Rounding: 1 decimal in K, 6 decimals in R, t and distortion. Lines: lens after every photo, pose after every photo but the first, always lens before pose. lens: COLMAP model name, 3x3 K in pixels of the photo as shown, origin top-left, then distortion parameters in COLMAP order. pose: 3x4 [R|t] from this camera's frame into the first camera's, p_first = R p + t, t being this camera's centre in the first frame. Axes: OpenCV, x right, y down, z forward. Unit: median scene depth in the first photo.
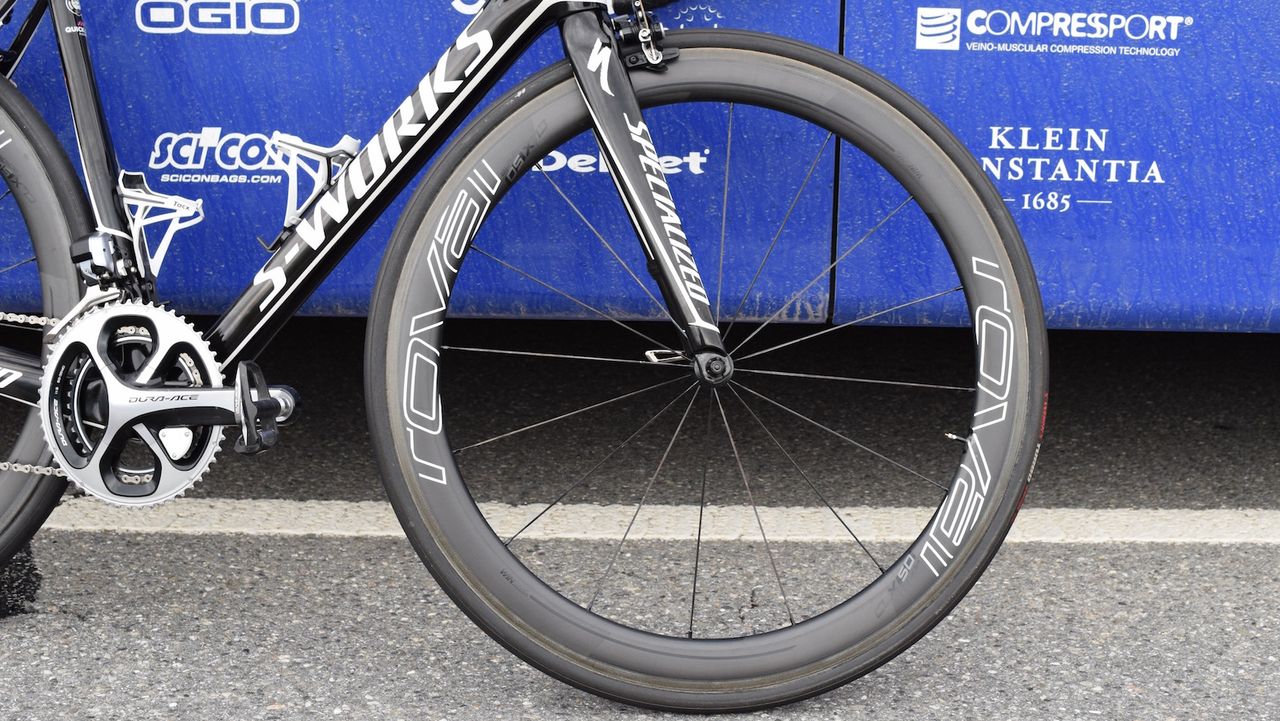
lens RADIAL K [[1512.5, 0, 640.6], [0, 1512.5, 329.1], [0, 0, 1]] dist [-0.022188, -0.015269]
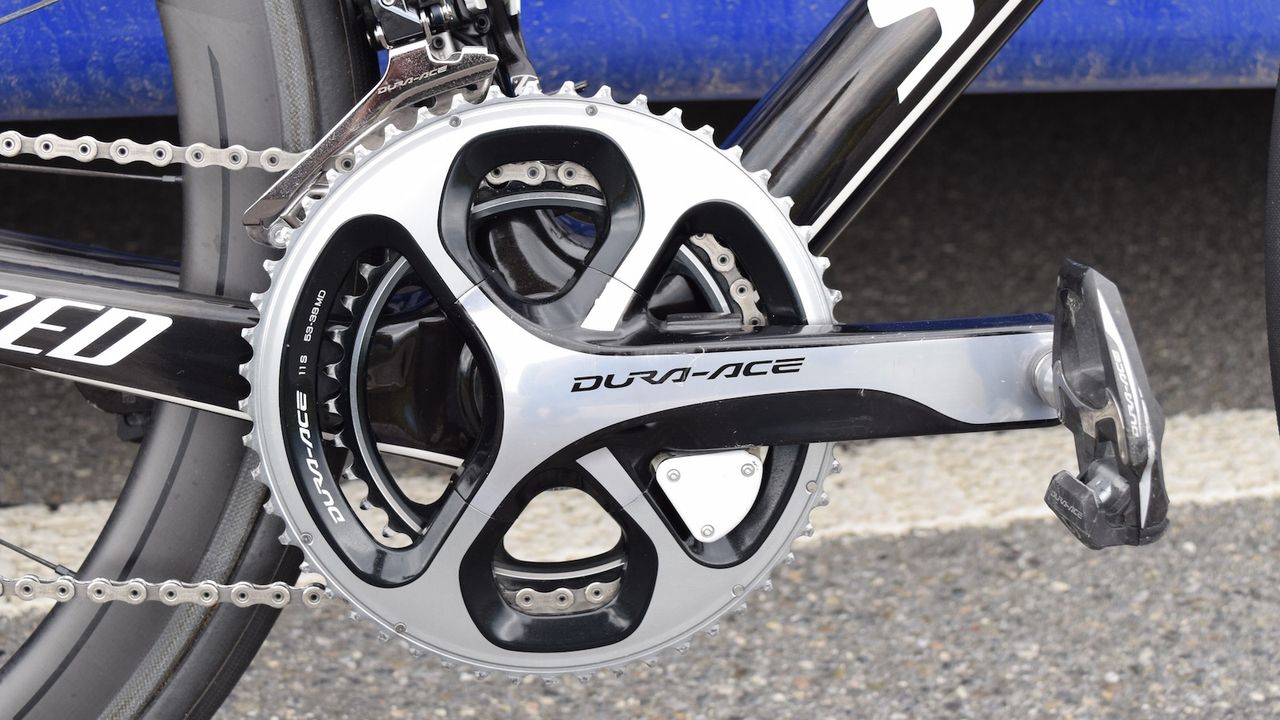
lens RADIAL K [[1759.4, 0, 640.0], [0, 1759.4, 360.0], [0, 0, 1]] dist [-0.073100, -0.003934]
pose [[0.966163, -0.074888, 0.246822, -0.395430], [0.034427, 0.985803, 0.164340, -0.020791], [-0.255625, -0.150282, 0.955024, 0.586231]]
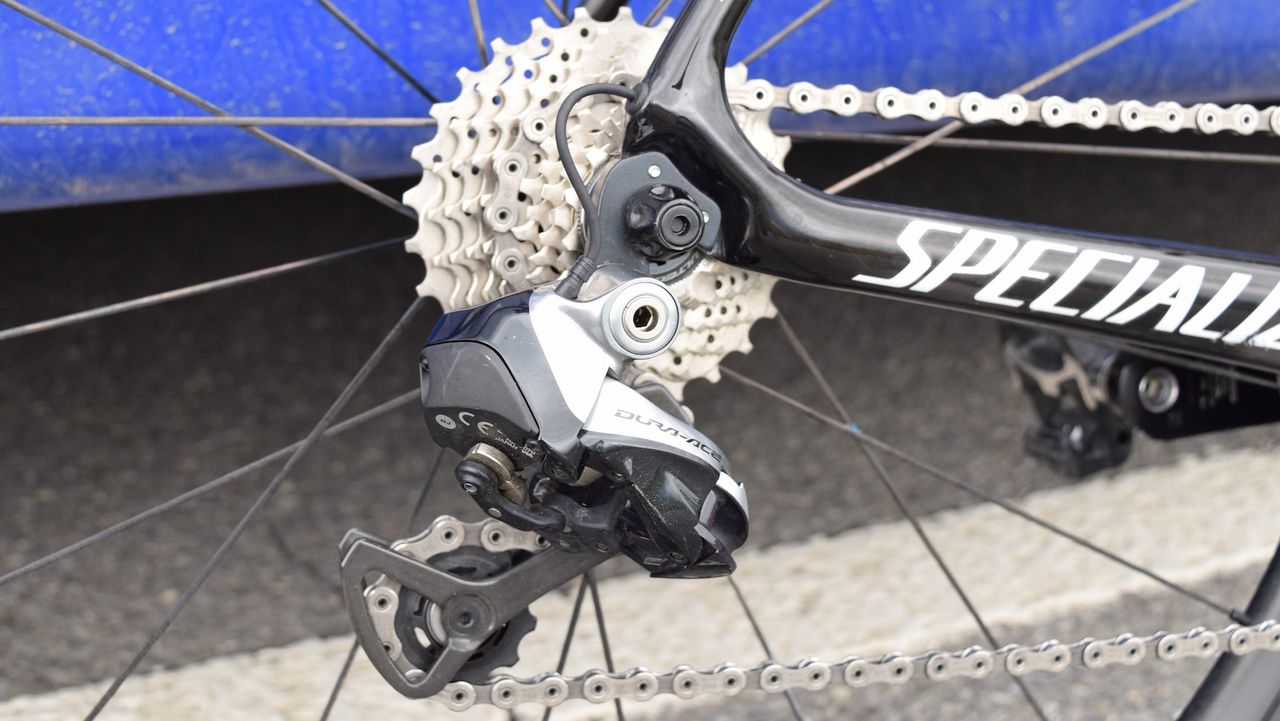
lens RADIAL K [[1737.4, 0, 640.9], [0, 1737.4, 303.5], [0, 0, 1]] dist [-0.065330, -0.030307]
pose [[0.900282, -0.128415, 0.415935, -0.678283], [0.091960, 0.990038, 0.106618, -0.022294], [-0.425483, -0.057737, 0.903123, 0.739999]]
